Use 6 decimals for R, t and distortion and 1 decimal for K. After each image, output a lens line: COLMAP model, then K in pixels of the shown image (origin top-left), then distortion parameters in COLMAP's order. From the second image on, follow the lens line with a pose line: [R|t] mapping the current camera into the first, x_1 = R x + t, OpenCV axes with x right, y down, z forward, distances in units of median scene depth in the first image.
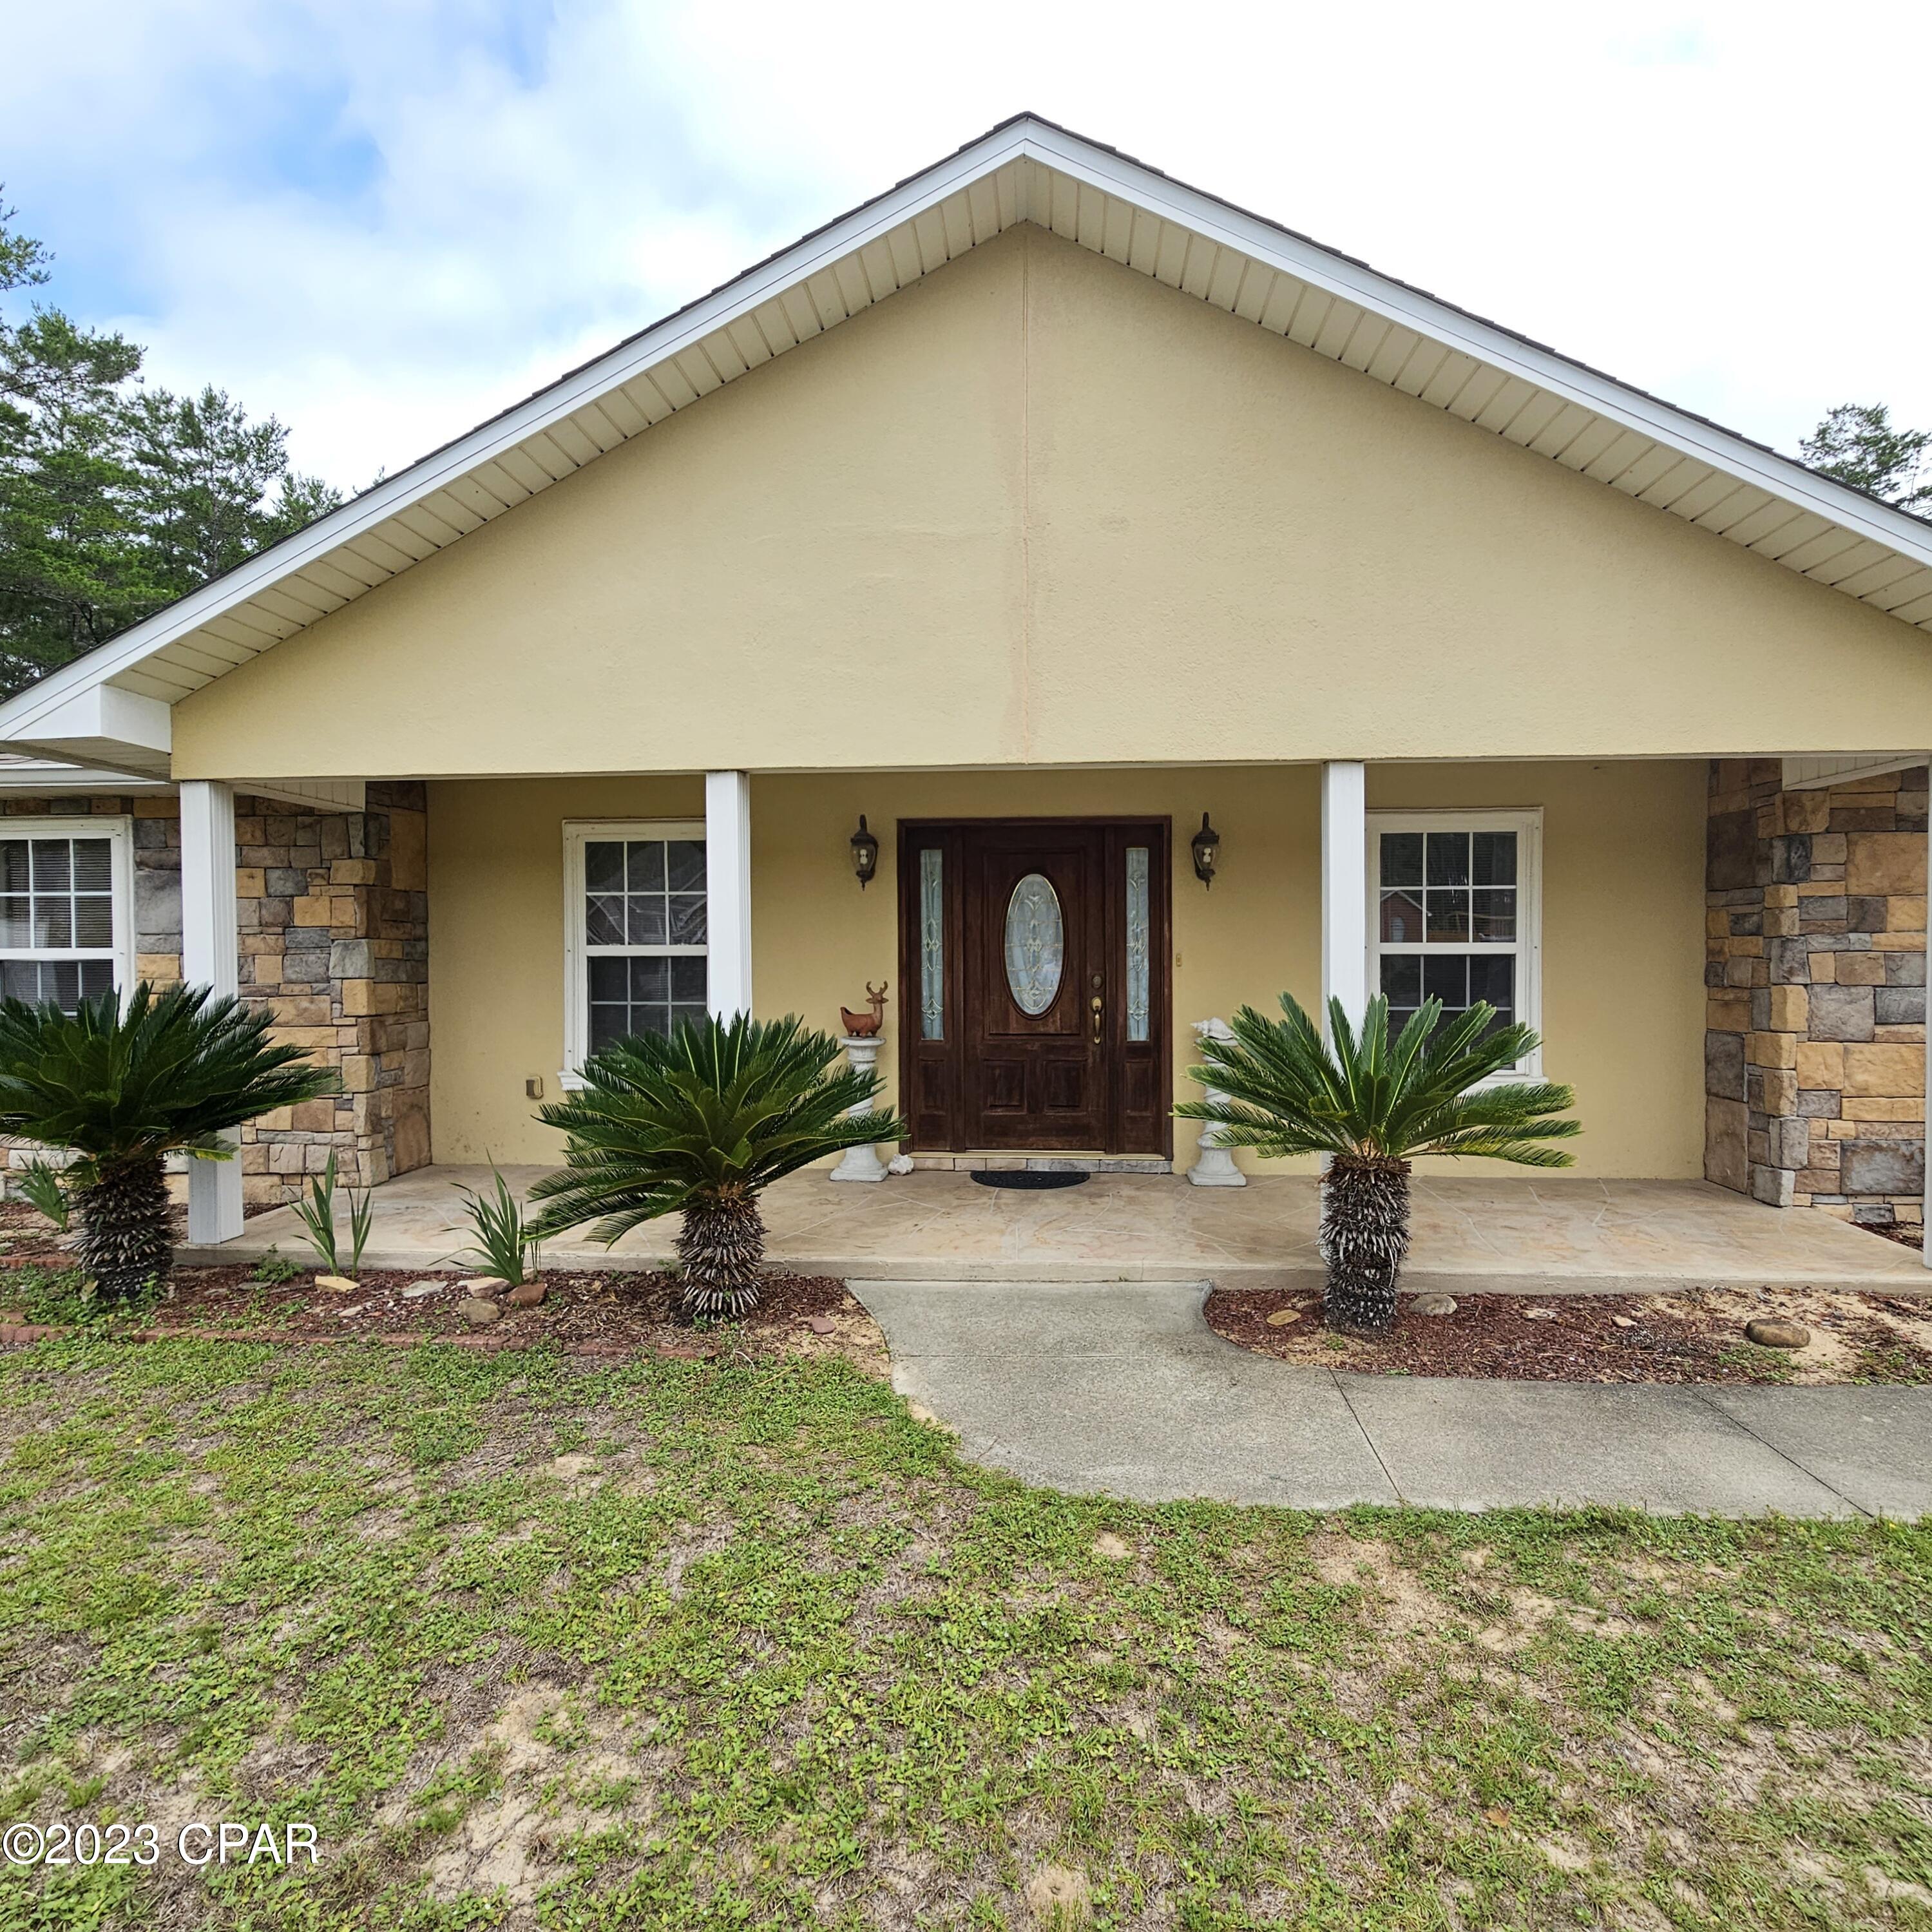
lens RADIAL K [[1061.5, 0, 962.7], [0, 1061.5, 977.8], [0, 0, 1]] dist [-0.002594, 0.001386]
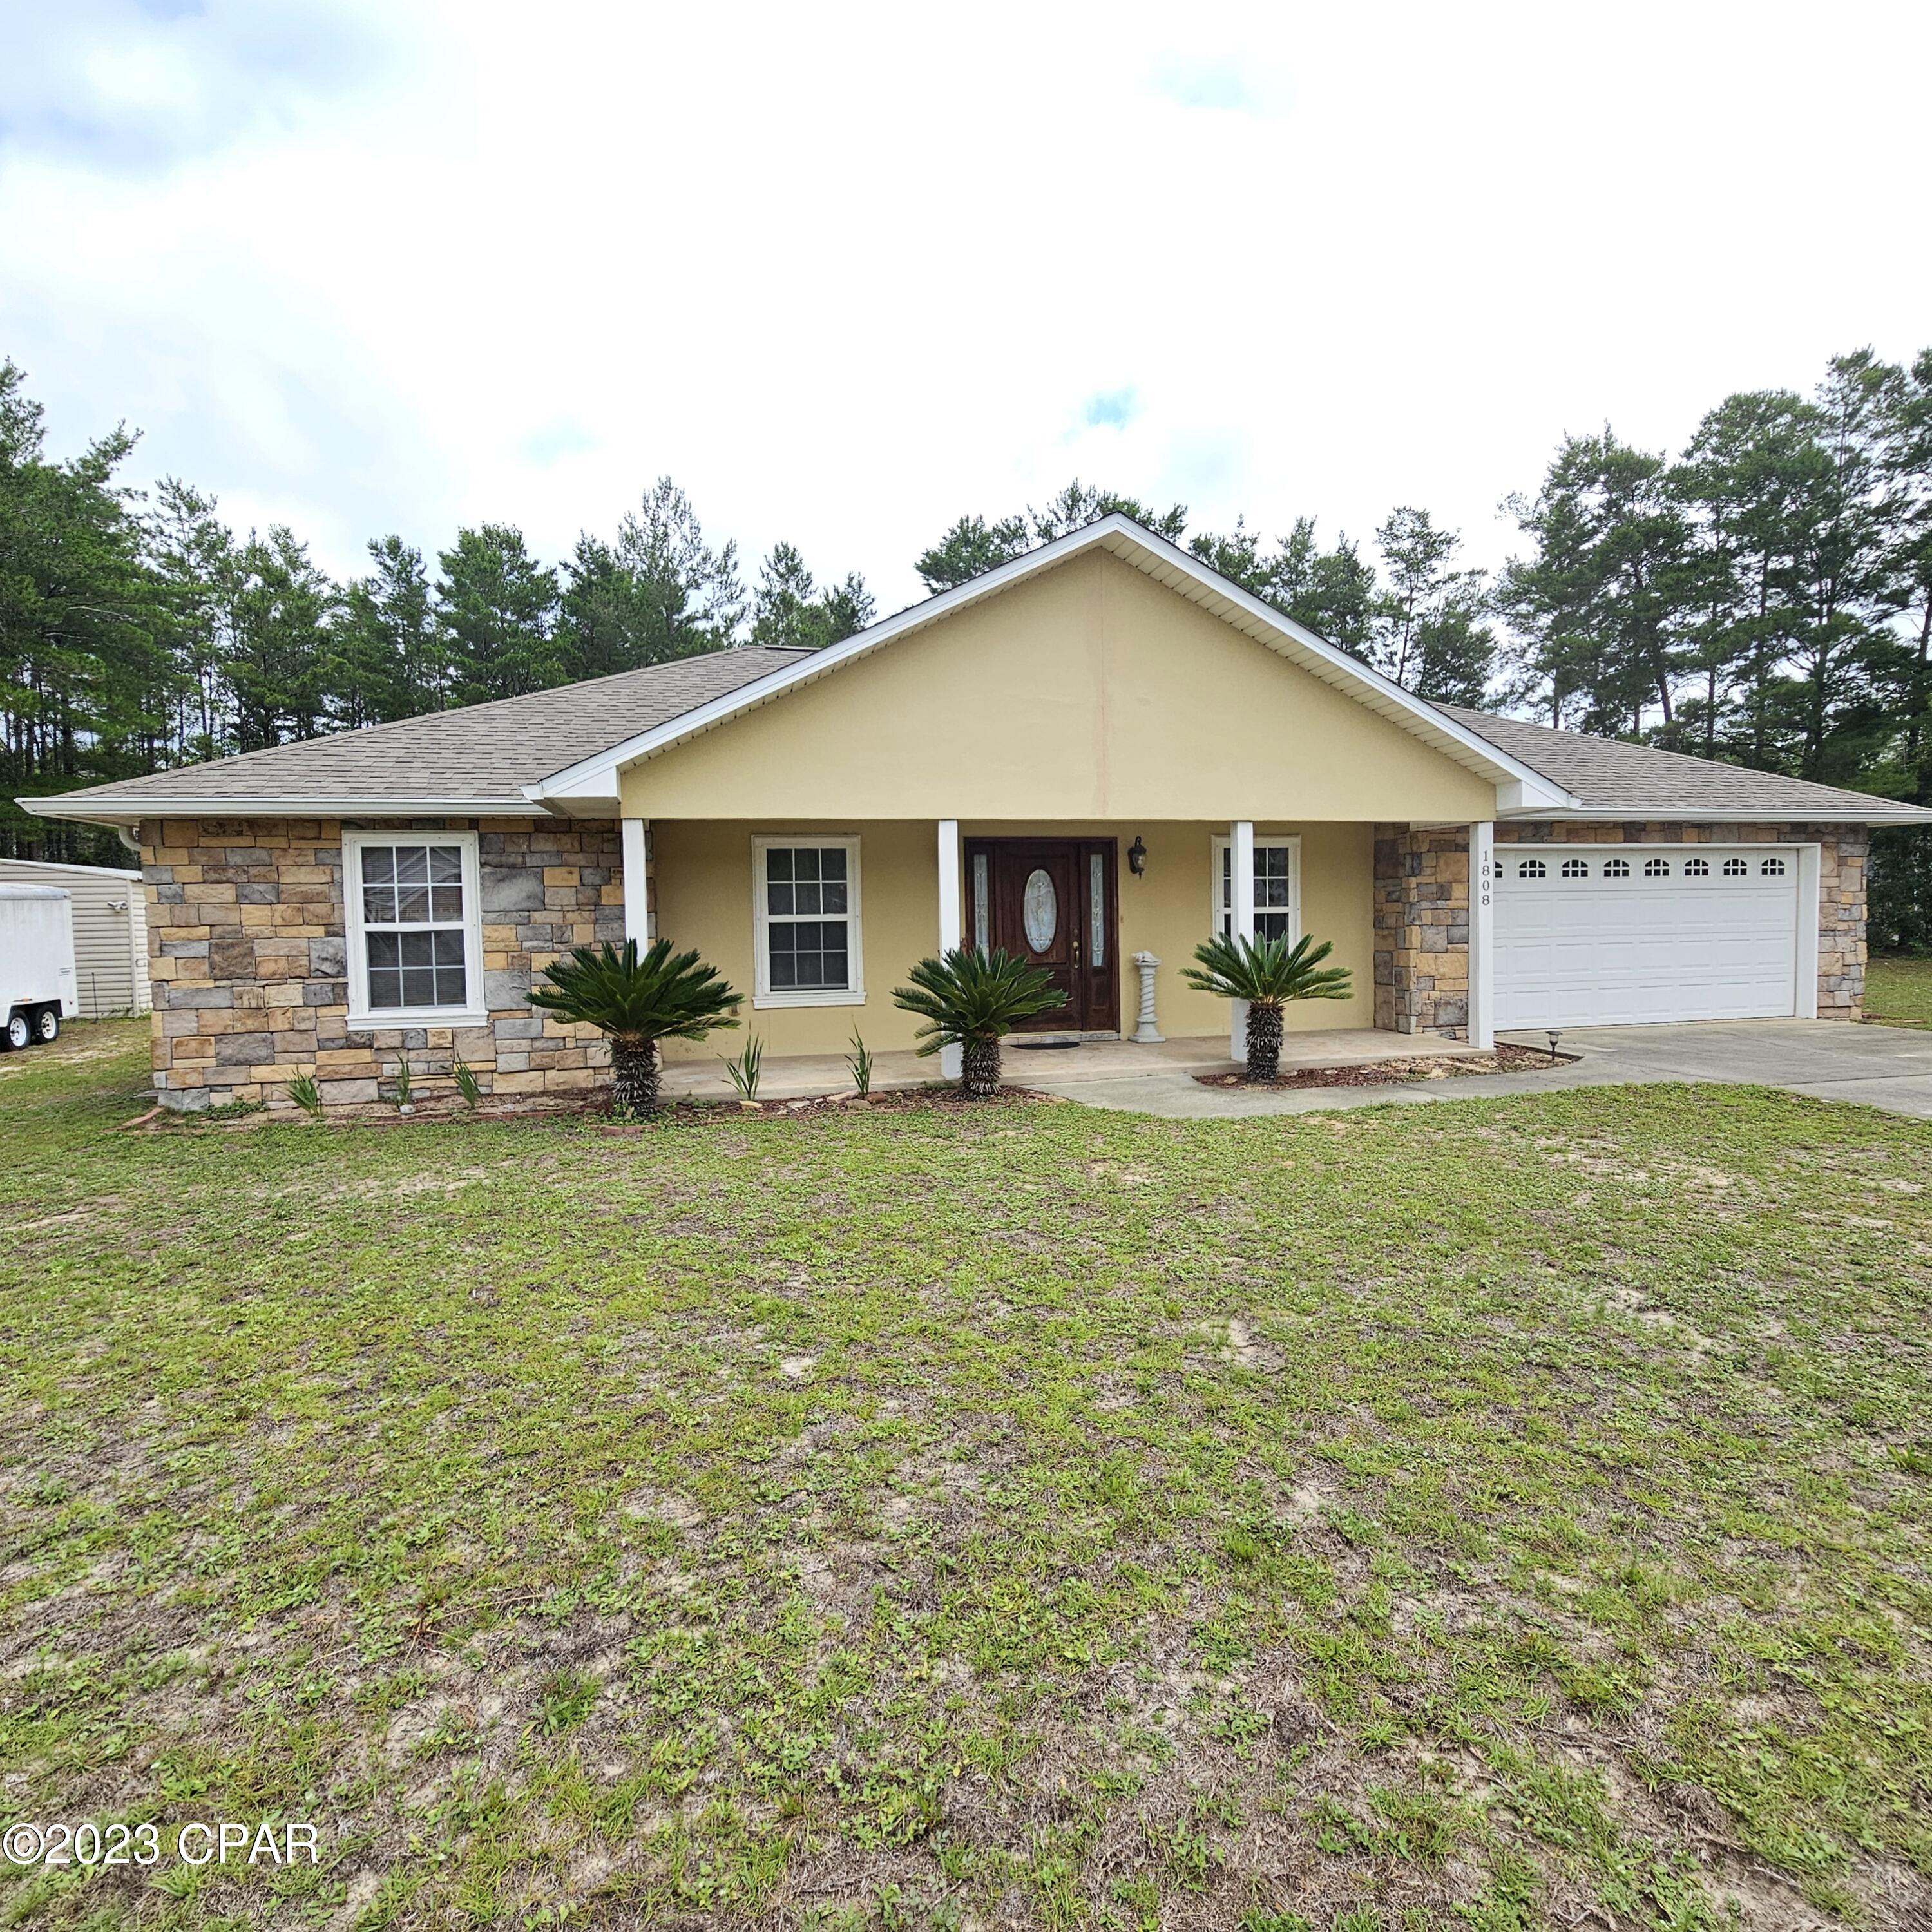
lens RADIAL K [[1061.5, 0, 962.7], [0, 1061.5, 977.8], [0, 0, 1]] dist [-0.002594, 0.001386]
pose [[0.953326, -0.031667, 0.300277, -0.622344], [0.022823, 0.999197, 0.032917, 0.018396], [-0.301078, -0.024527, 0.953284, -0.646530]]
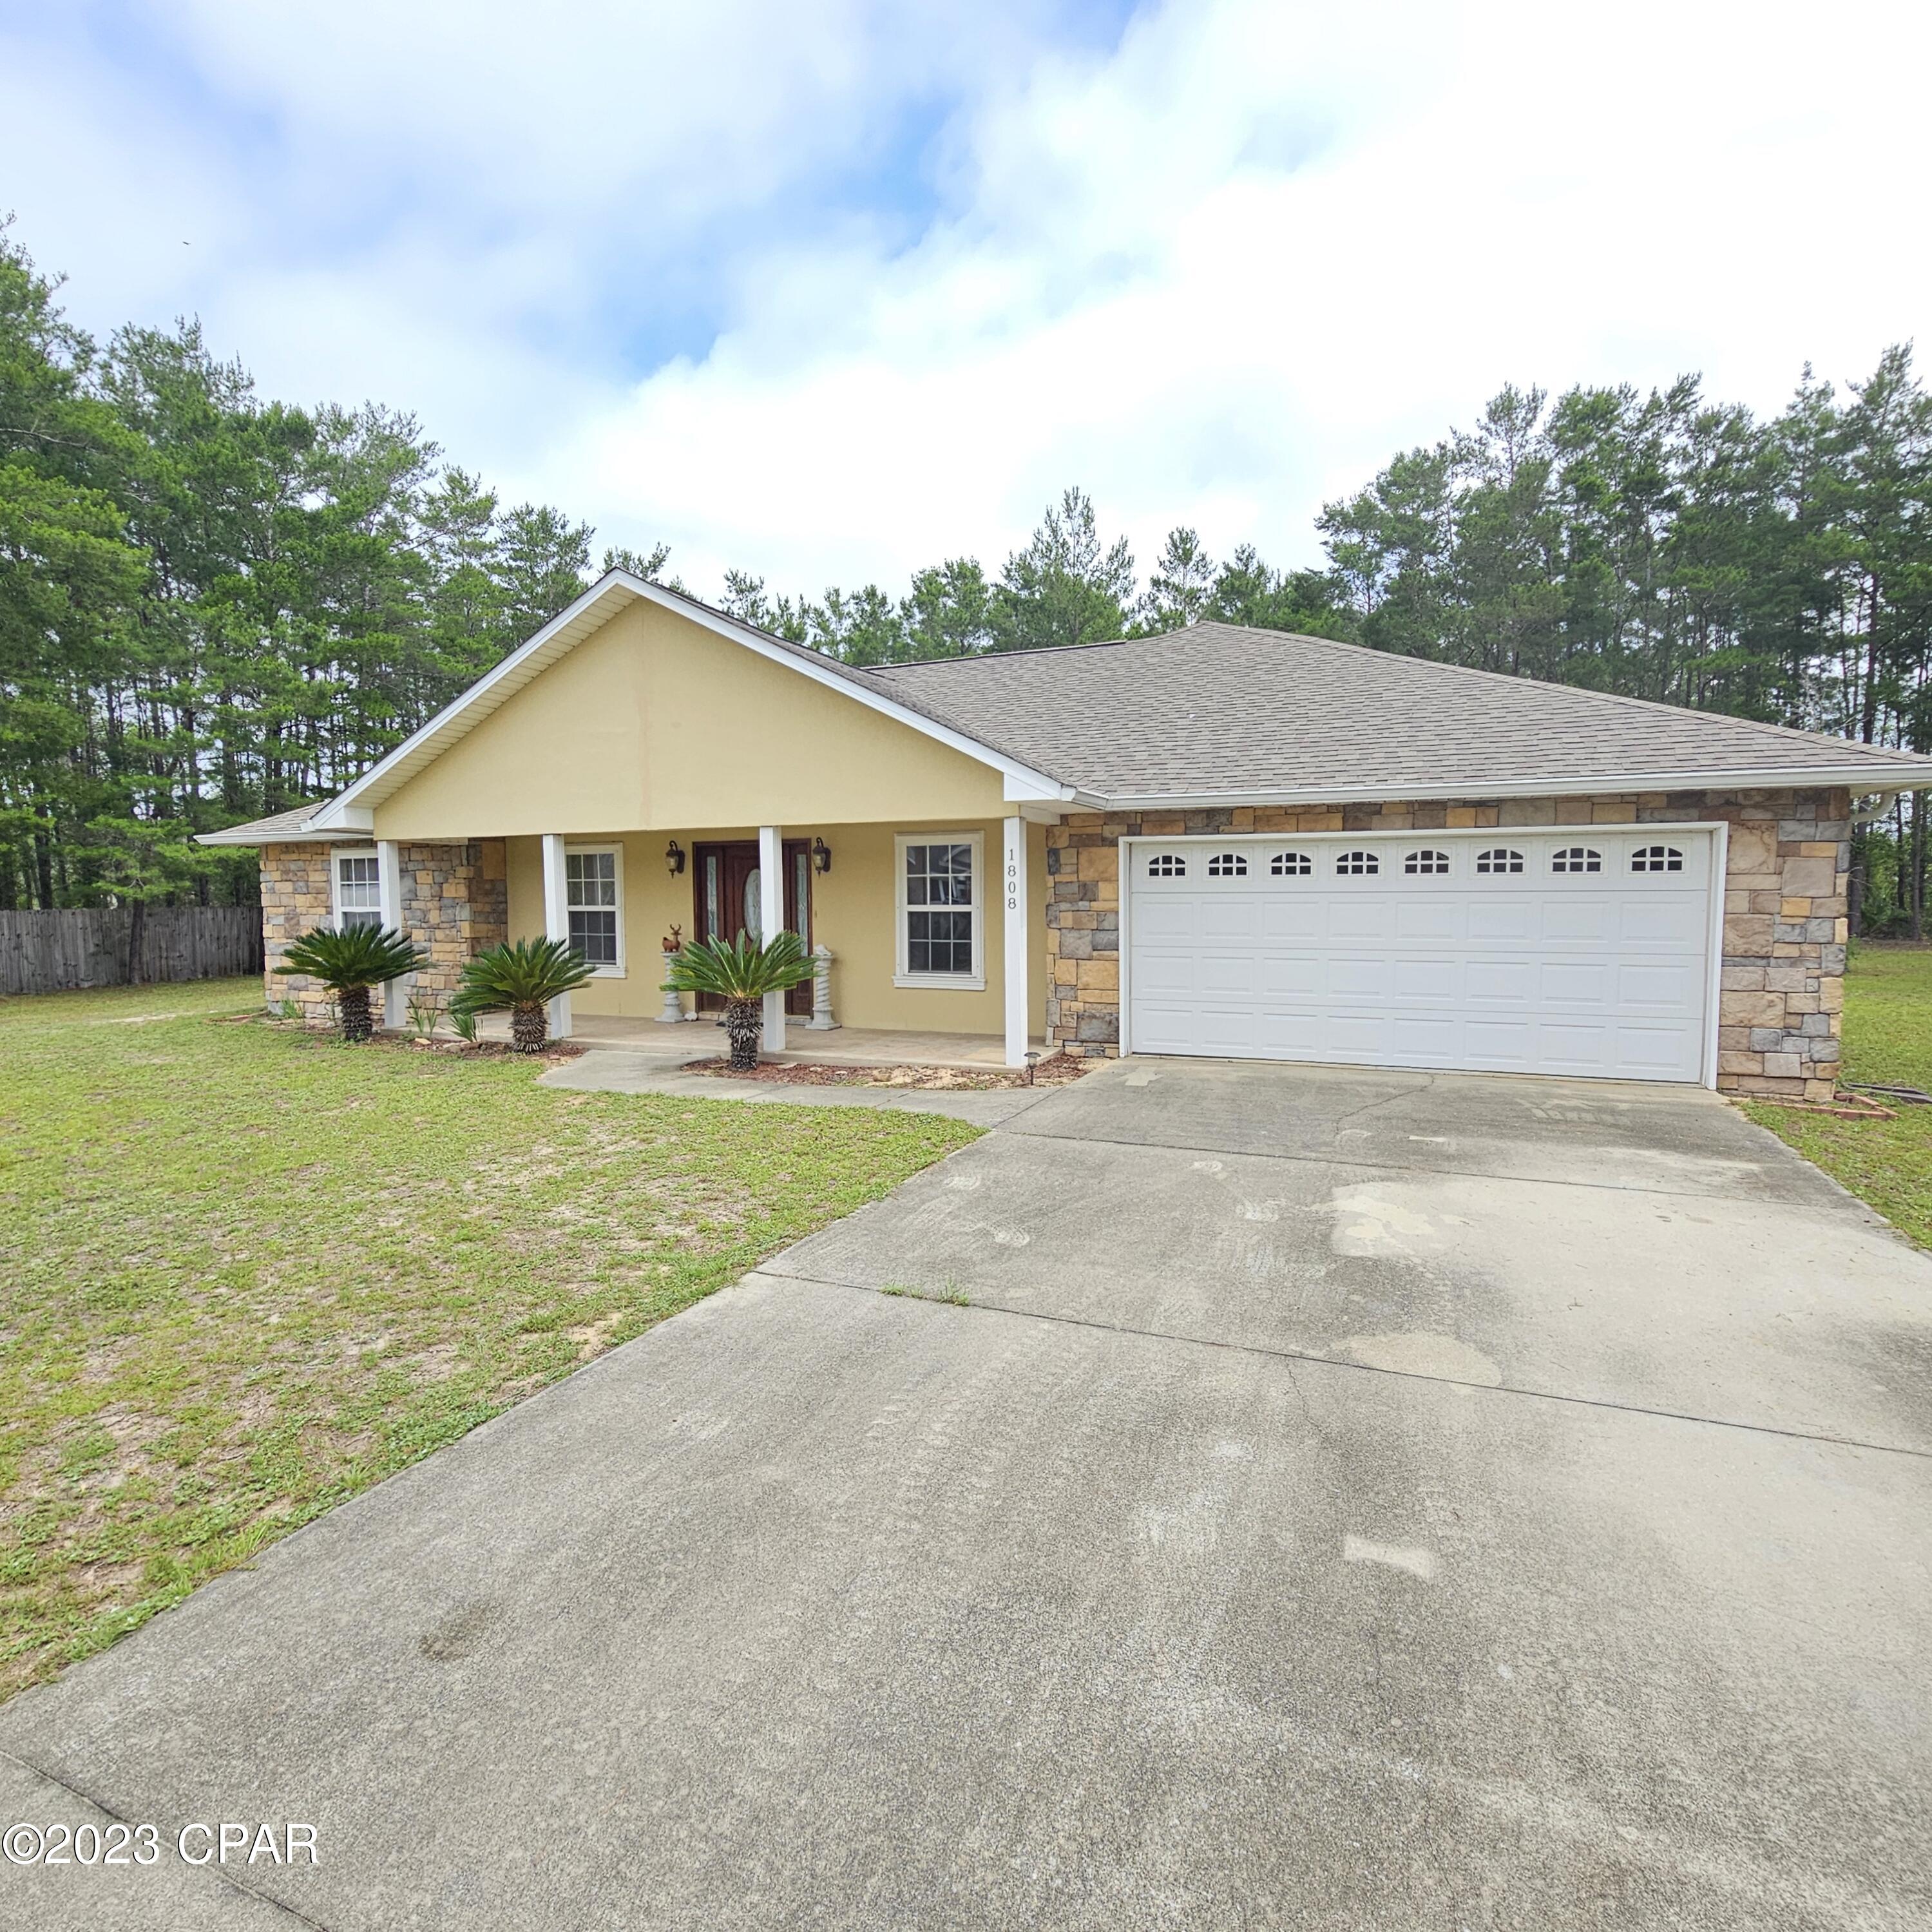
lens RADIAL K [[1088.5, 0, 948.6], [0, 1088.5, 988.4], [0, 0, 1]] dist [-0.000214, -0.001138]
pose [[0.941939, 0.028043, -0.334612, 1.171223], [-0.012173, 0.998703, 0.049431, 0.017410], [0.335565, -0.042487, 0.941059, -0.820598]]
